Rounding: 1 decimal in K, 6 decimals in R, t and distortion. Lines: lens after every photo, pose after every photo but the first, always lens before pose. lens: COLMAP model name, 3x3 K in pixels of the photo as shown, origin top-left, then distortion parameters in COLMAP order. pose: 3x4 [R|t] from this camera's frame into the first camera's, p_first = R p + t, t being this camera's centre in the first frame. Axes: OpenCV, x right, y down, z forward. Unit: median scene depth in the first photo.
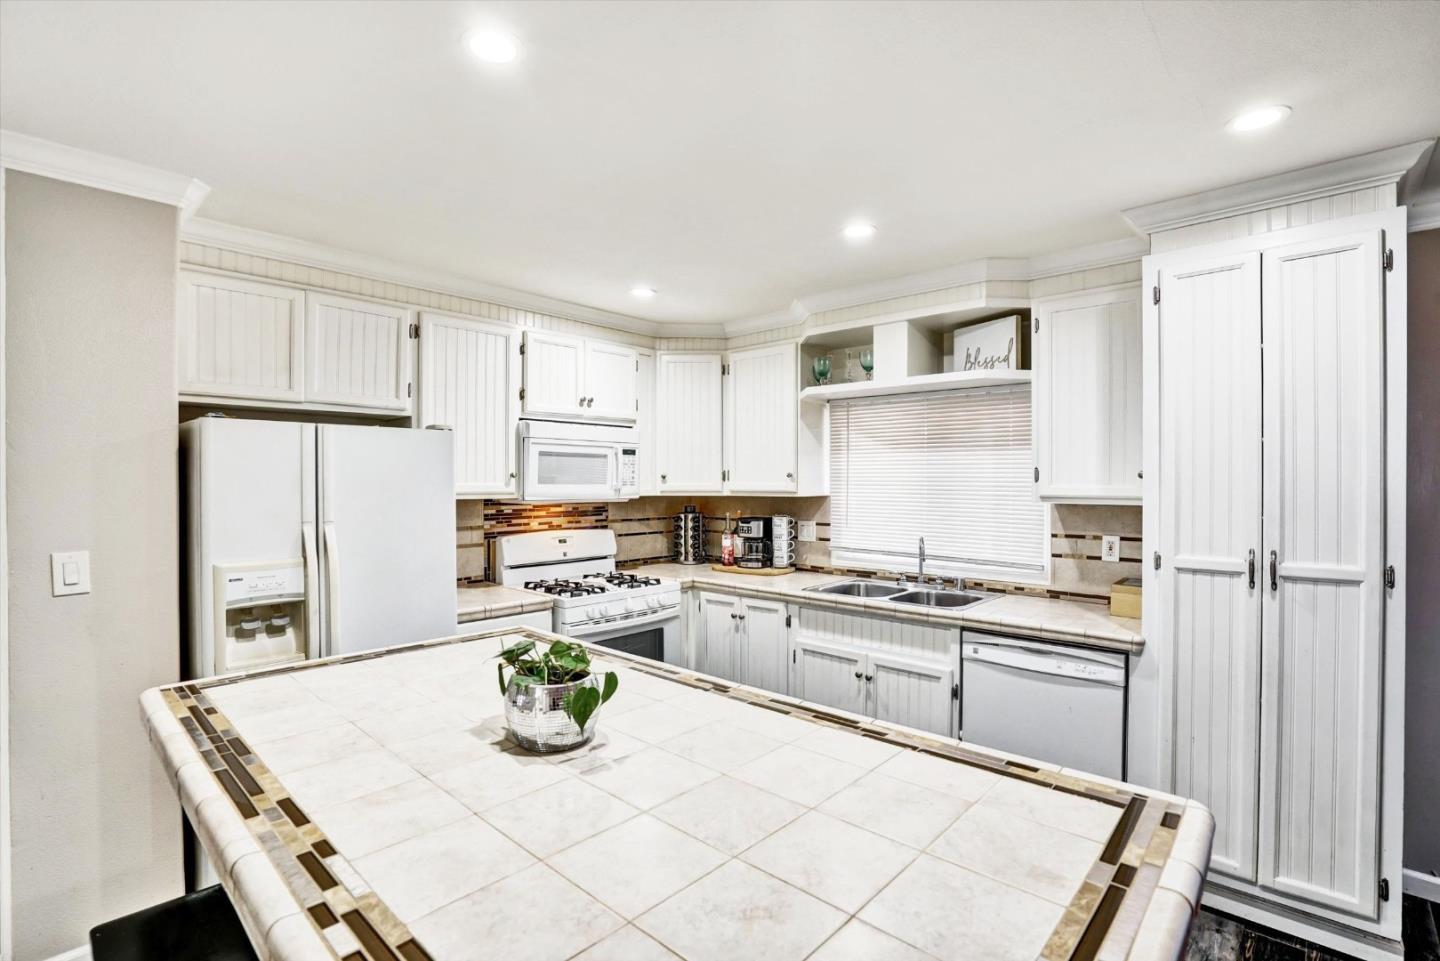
lens RADIAL K [[667.9, 0, 720.0], [0, 667.9, 480.5], [0, 0, 1]] dist [-0.044530, 0.001236]
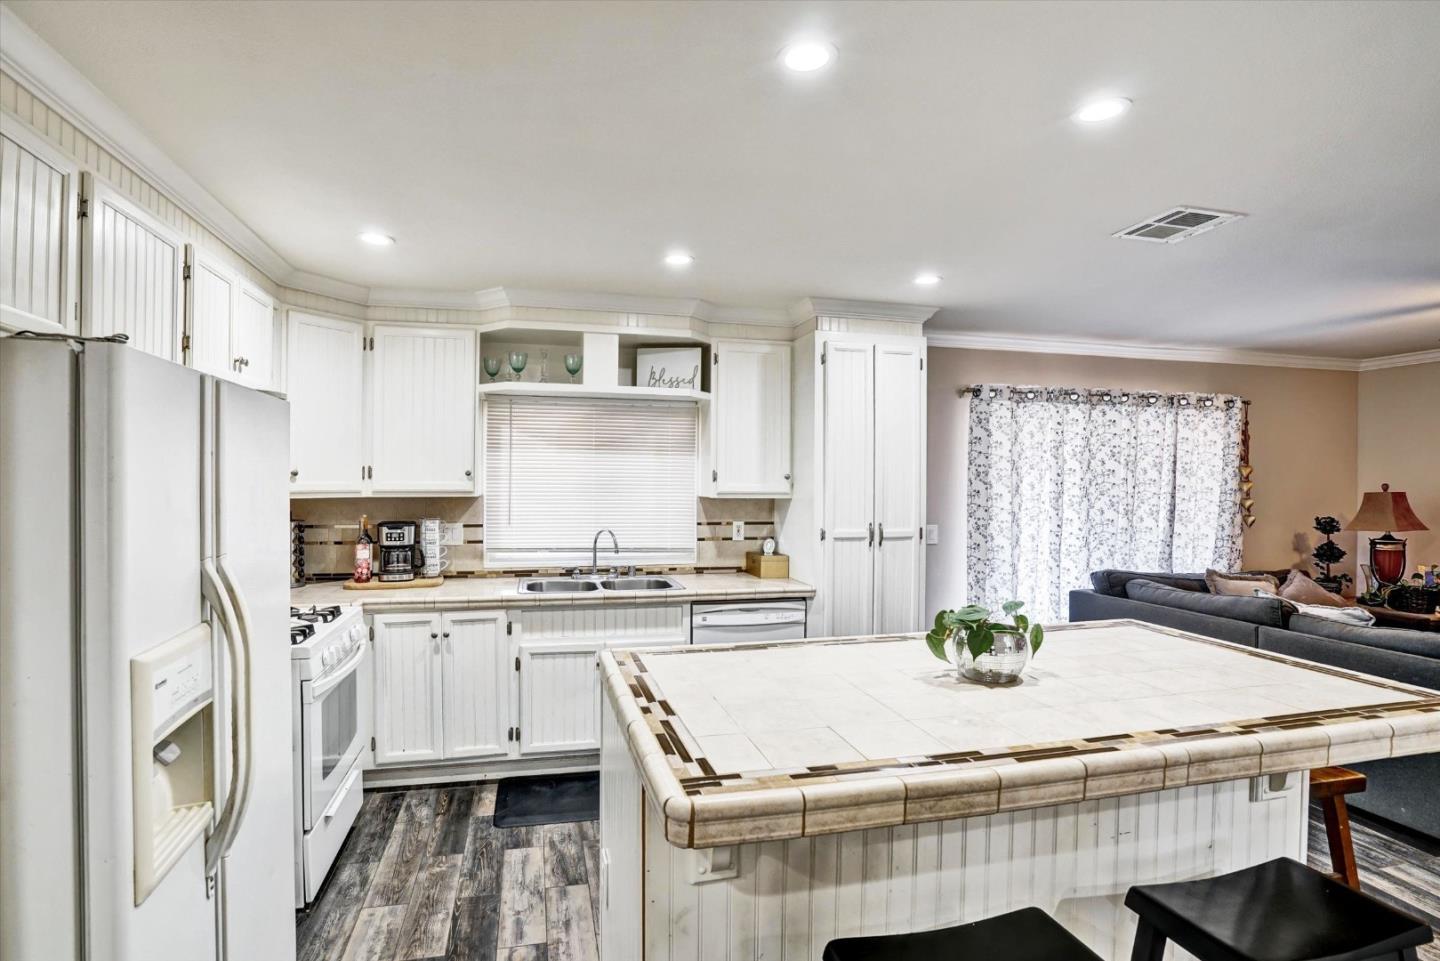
lens RADIAL K [[709.9, 0, 677.1], [0, 709.9, 477.7], [0, 0, 1]] dist [-0.049733, 0.000253]
pose [[0.572662, 0.005767, 0.819771, -0.576175], [-0.005655, 0.999979, -0.003085, -0.000535], [-0.819772, -0.002869, 0.572683, 0.230505]]
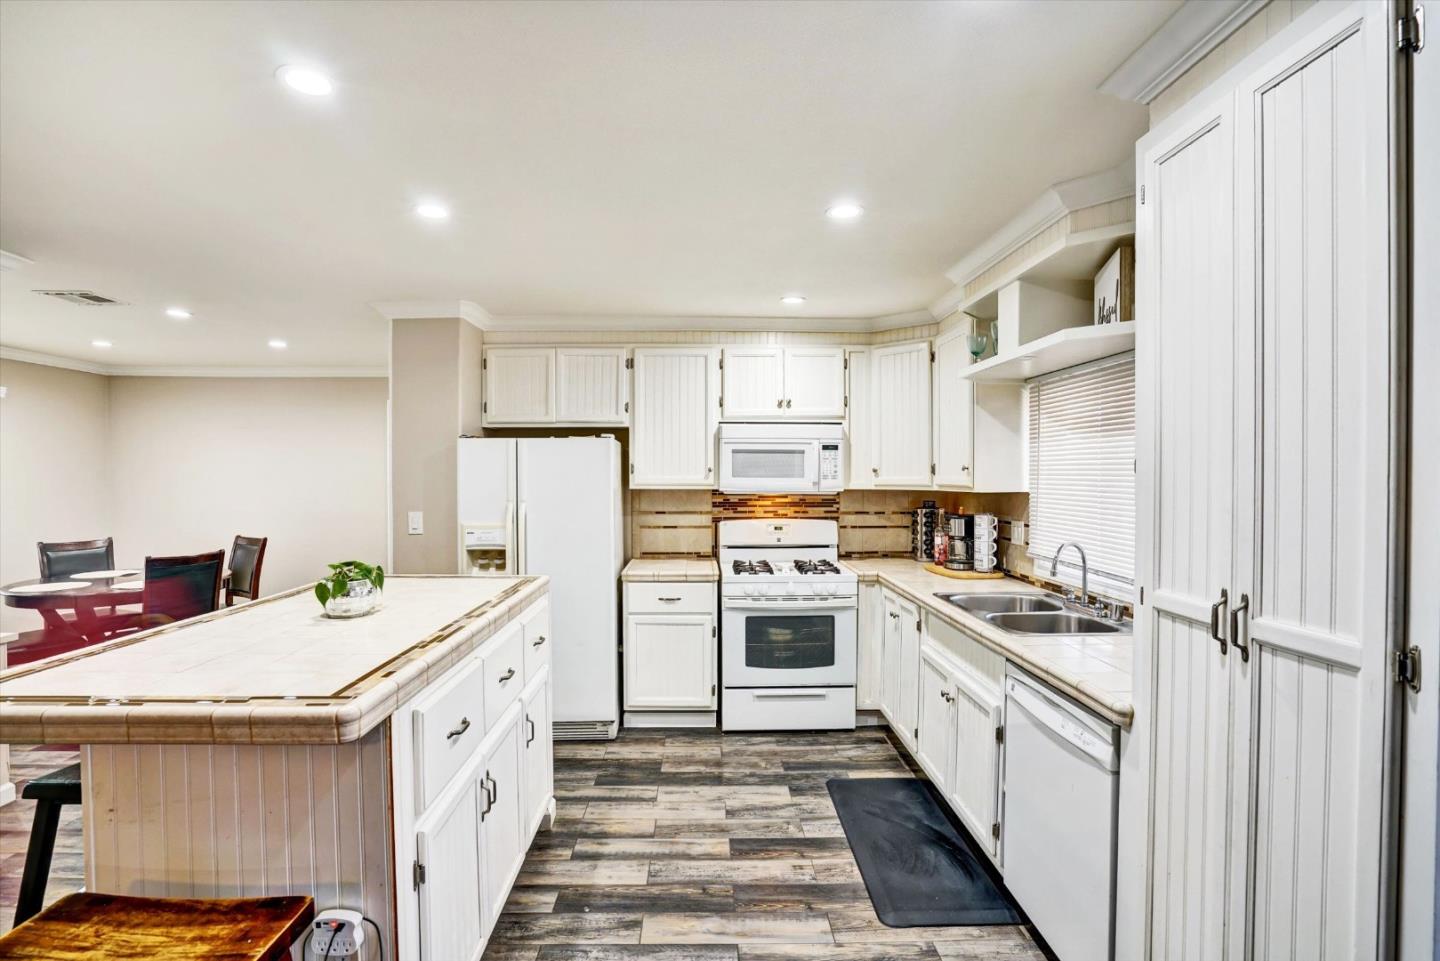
lens RADIAL K [[677.0, 0, 720.0], [0, 677.0, 480.5], [0, 0, 1]] dist [-0.051220, -0.000138]
pose [[0.695076, 0.006544, -0.718906, 0.574559], [0.000122, 0.999957, 0.009221, -0.000150], [0.718936, -0.006497, 0.695046, 0.148663]]
